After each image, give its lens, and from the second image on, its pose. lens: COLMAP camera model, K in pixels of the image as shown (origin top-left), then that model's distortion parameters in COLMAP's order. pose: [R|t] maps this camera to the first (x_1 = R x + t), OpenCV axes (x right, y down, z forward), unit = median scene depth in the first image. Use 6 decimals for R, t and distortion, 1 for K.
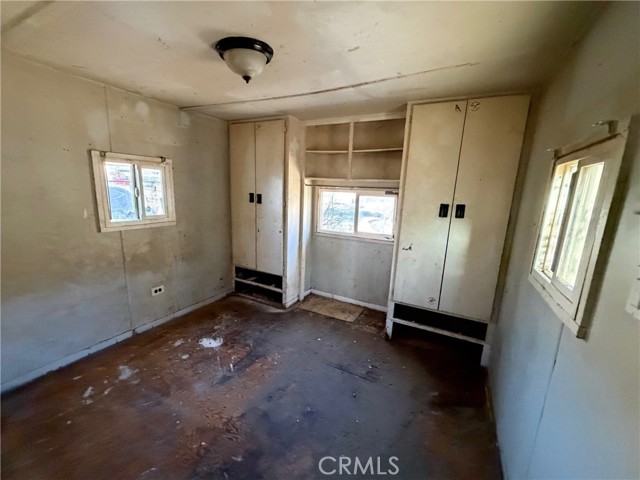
lens RADIAL K [[261.8, 0, 321.2], [0, 261.8, 240.4], [0, 0, 1]] dist [-0.000580, 0.000302]
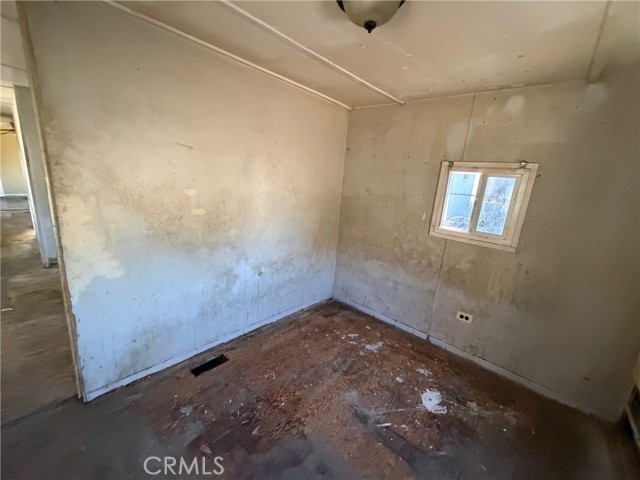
lens RADIAL K [[261.8, 0, 321.2], [0, 261.8, 240.4], [0, 0, 1]] dist [-0.000580, 0.000302]
pose [[-0.235168, 0.166827, -0.957530, 0.309706], [-0.280443, 0.931613, 0.231188, -0.127327], [0.930617, 0.322901, -0.172300, 0.717335]]
